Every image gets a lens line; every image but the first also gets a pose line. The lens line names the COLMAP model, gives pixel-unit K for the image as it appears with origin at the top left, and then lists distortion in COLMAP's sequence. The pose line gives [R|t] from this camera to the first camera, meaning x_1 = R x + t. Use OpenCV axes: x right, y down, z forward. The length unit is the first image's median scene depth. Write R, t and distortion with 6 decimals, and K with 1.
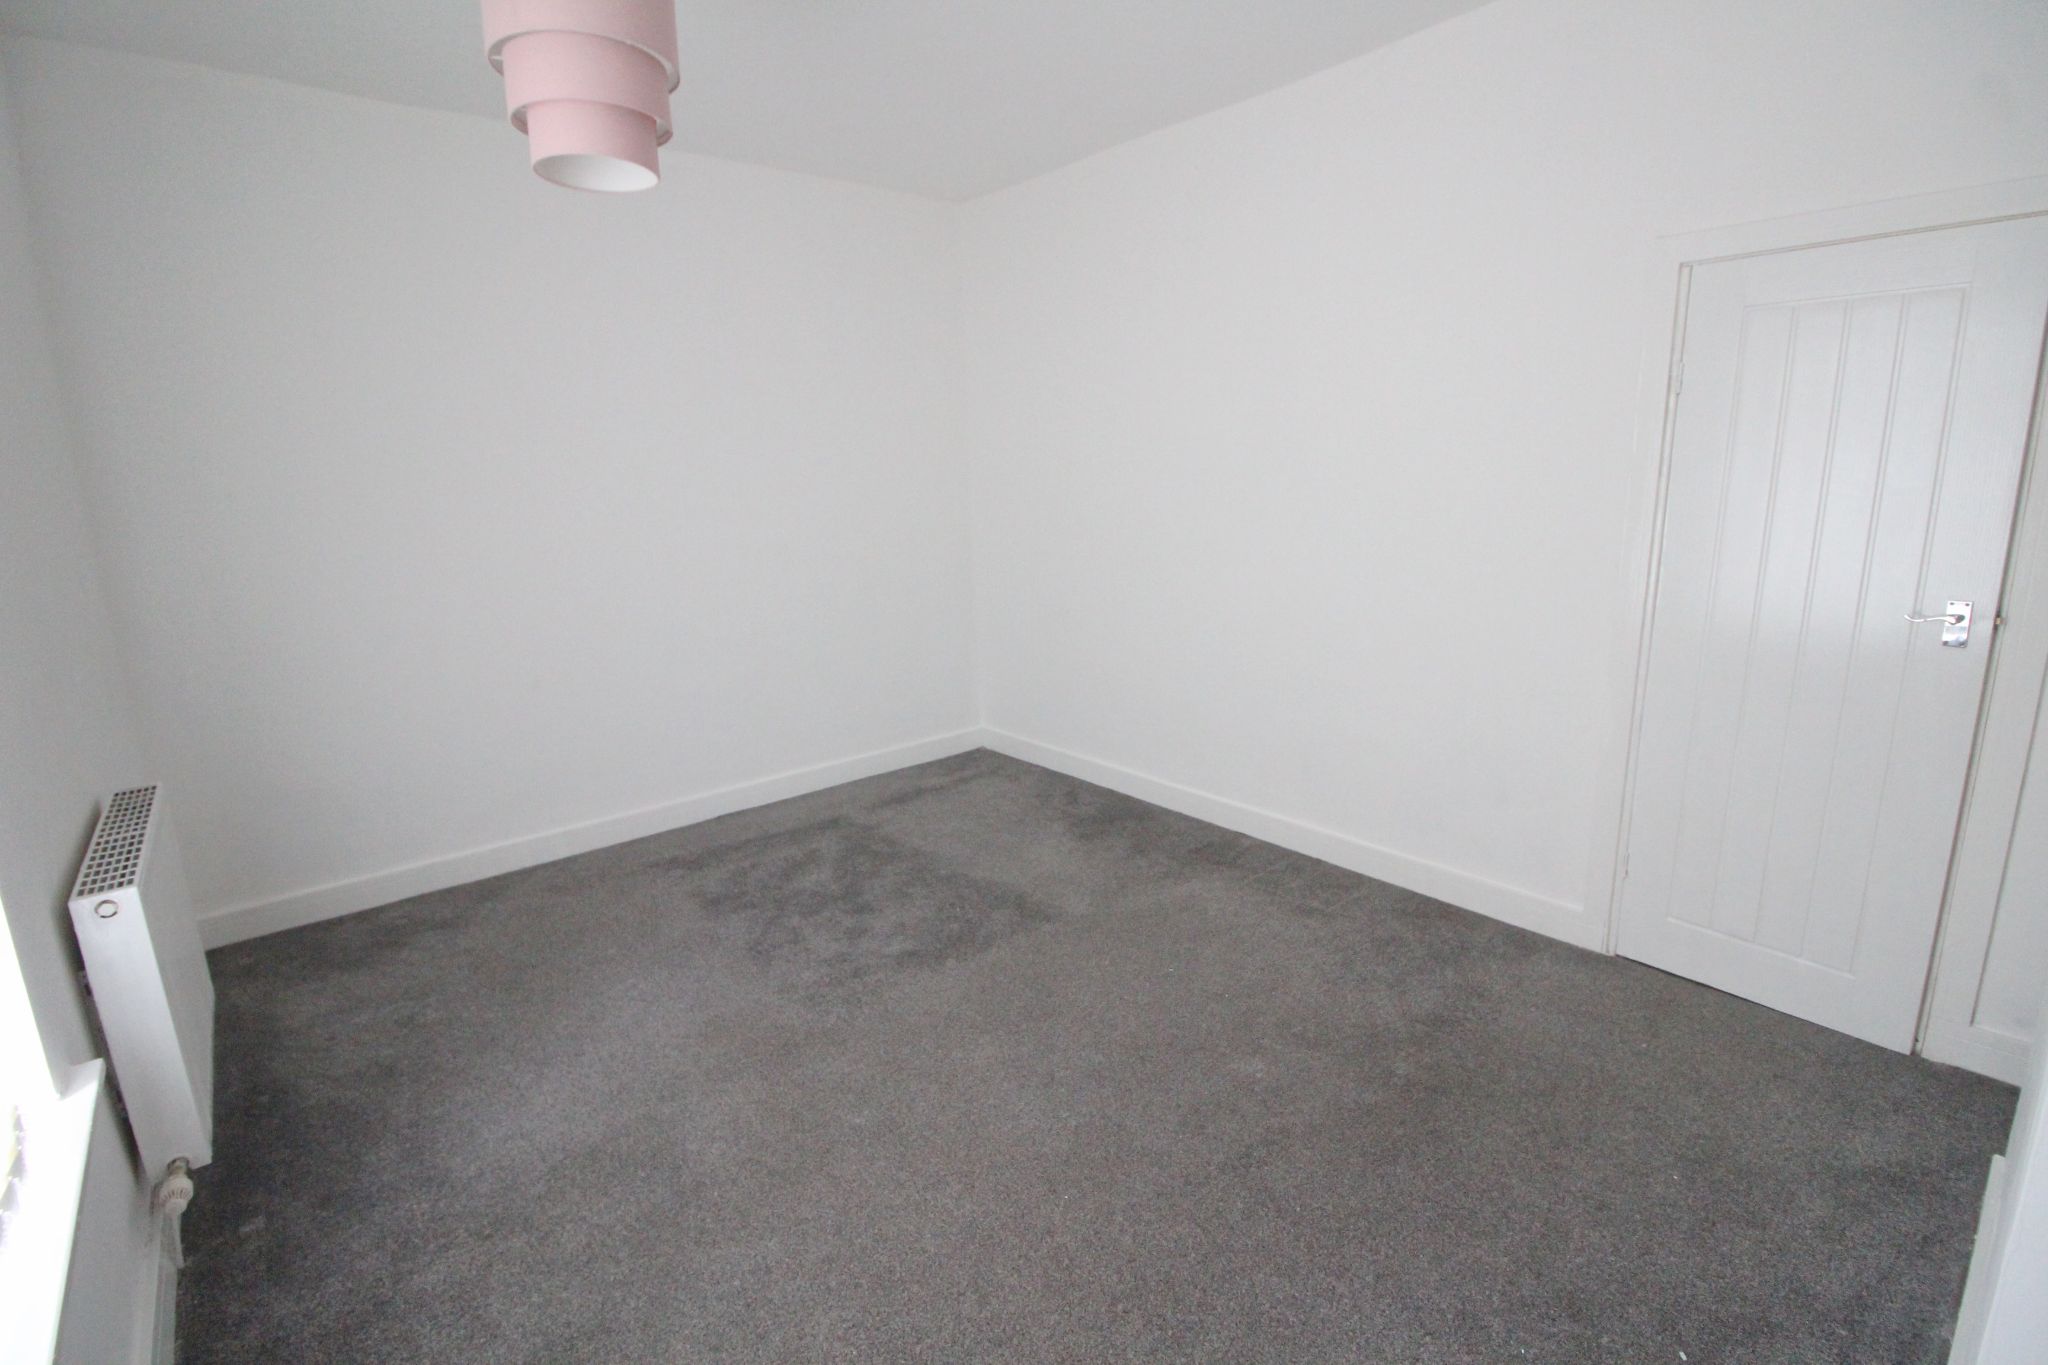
lens RADIAL K [[946.2, 0, 1011.8], [0, 946.2, 676.6], [0, 0, 1]] dist [-0.003120, -0.000949]
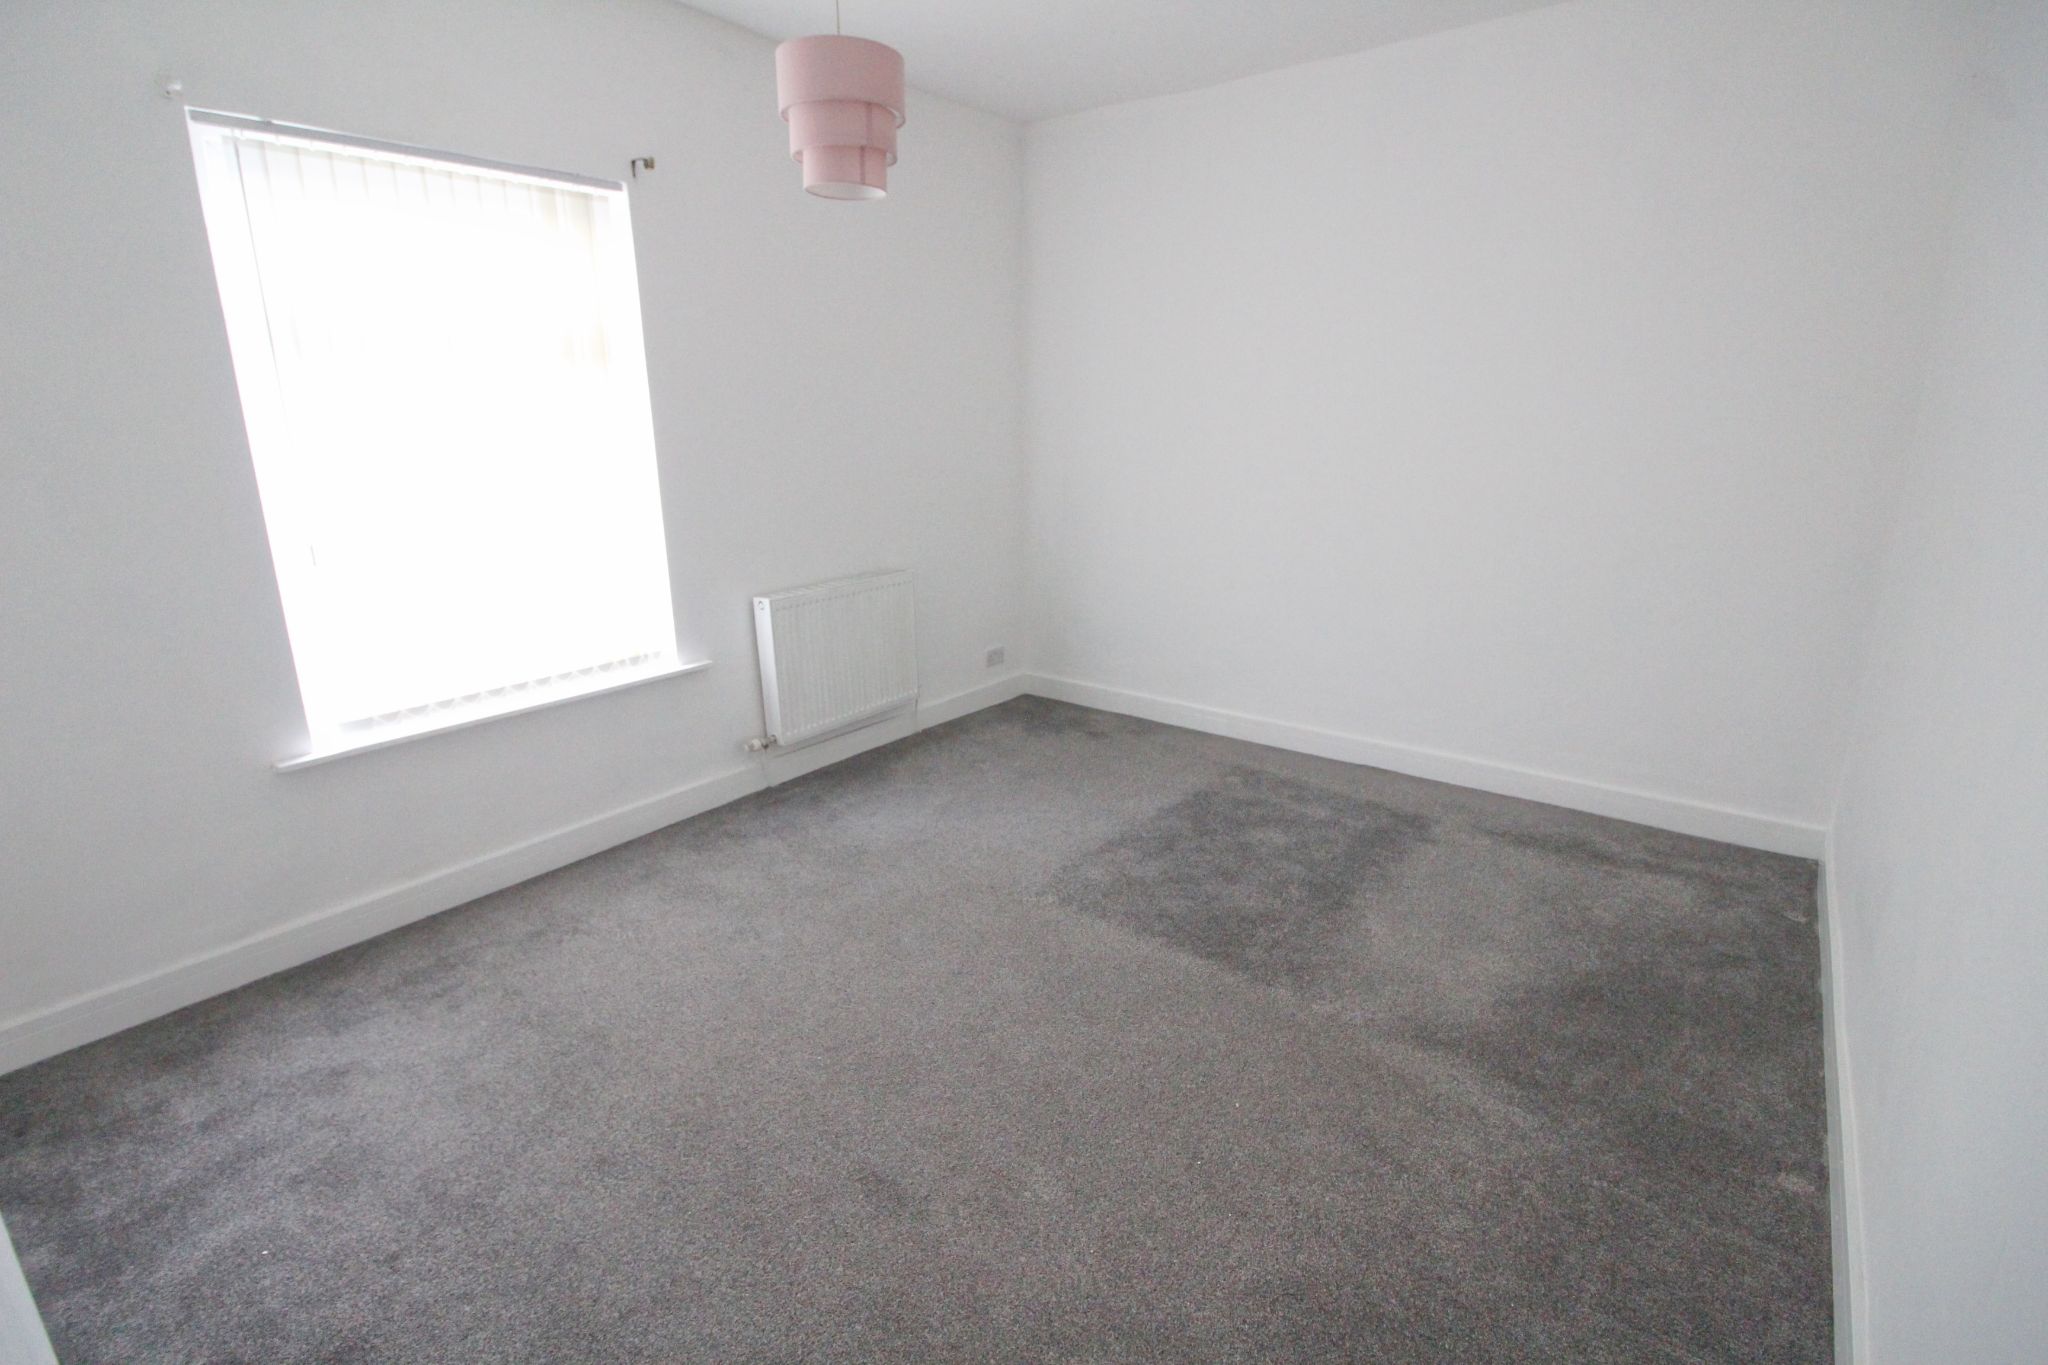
lens RADIAL K [[946.2, 0, 1020.1], [0, 946.2, 694.8], [0, 0, 1]] dist [-0.003120, -0.000949]
pose [[0.217072, 0.307613, -0.926420, 0.546870], [-0.209644, 0.941595, 0.263529, -0.111860], [0.953378, 0.137013, 0.268883, 0.460499]]
